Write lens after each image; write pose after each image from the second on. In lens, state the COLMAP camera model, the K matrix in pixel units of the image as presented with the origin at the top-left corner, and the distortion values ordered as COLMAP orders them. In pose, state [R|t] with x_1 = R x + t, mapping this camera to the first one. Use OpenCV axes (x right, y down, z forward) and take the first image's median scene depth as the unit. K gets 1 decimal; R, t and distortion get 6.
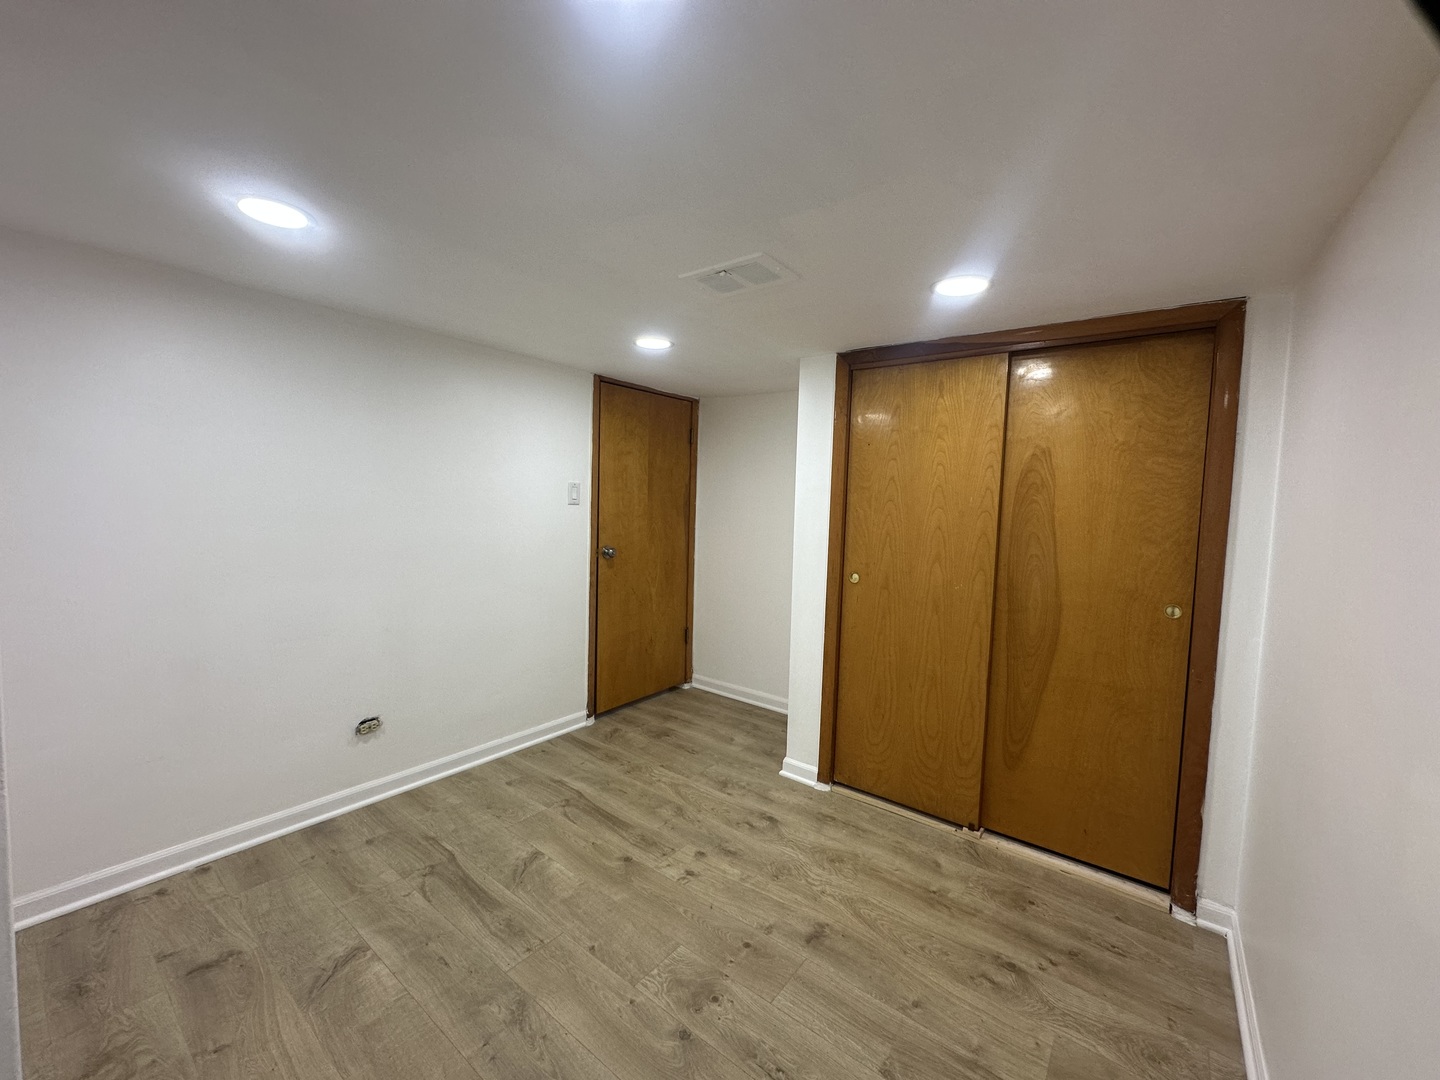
lens RADIAL K [[571.8, 0, 720.0], [0, 571.8, 540.0], [0, 0, 1]] dist [-0.001608, 0.000604]
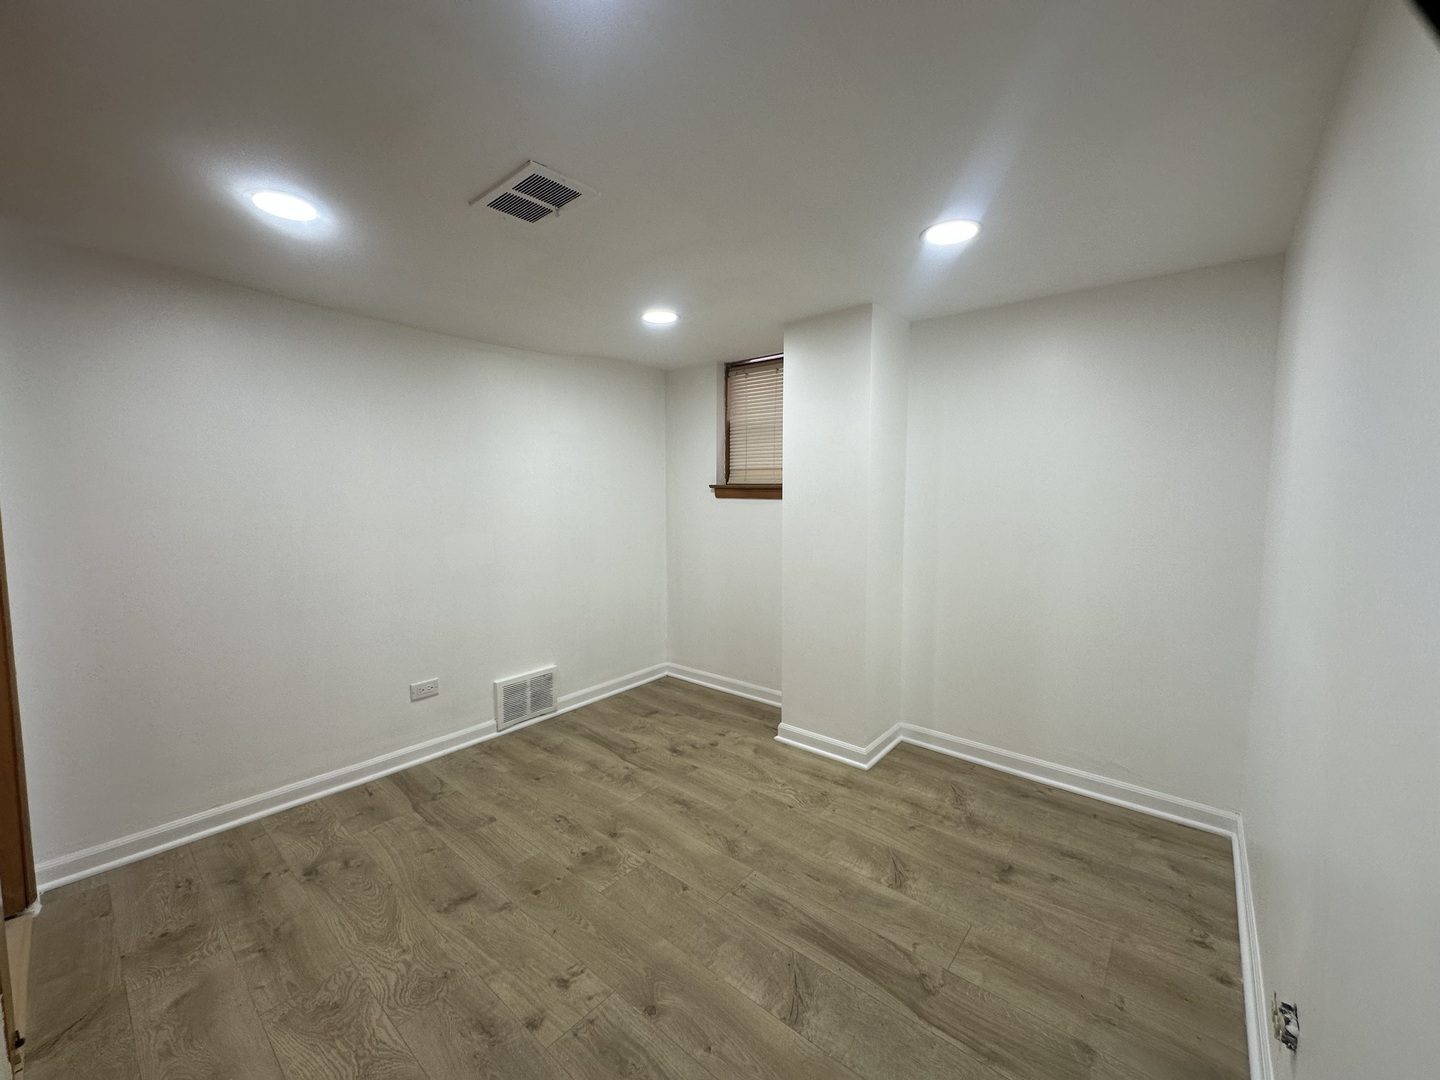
lens RADIAL K [[571.8, 0, 720.0], [0, 571.8, 540.0], [0, 0, 1]] dist [-0.001608, 0.000604]
pose [[-0.998386, -0.034375, 0.045198, -0.298351], [-0.026984, 0.987544, 0.155012, -0.085378], [-0.049964, 0.153543, -0.986878, 1.844222]]
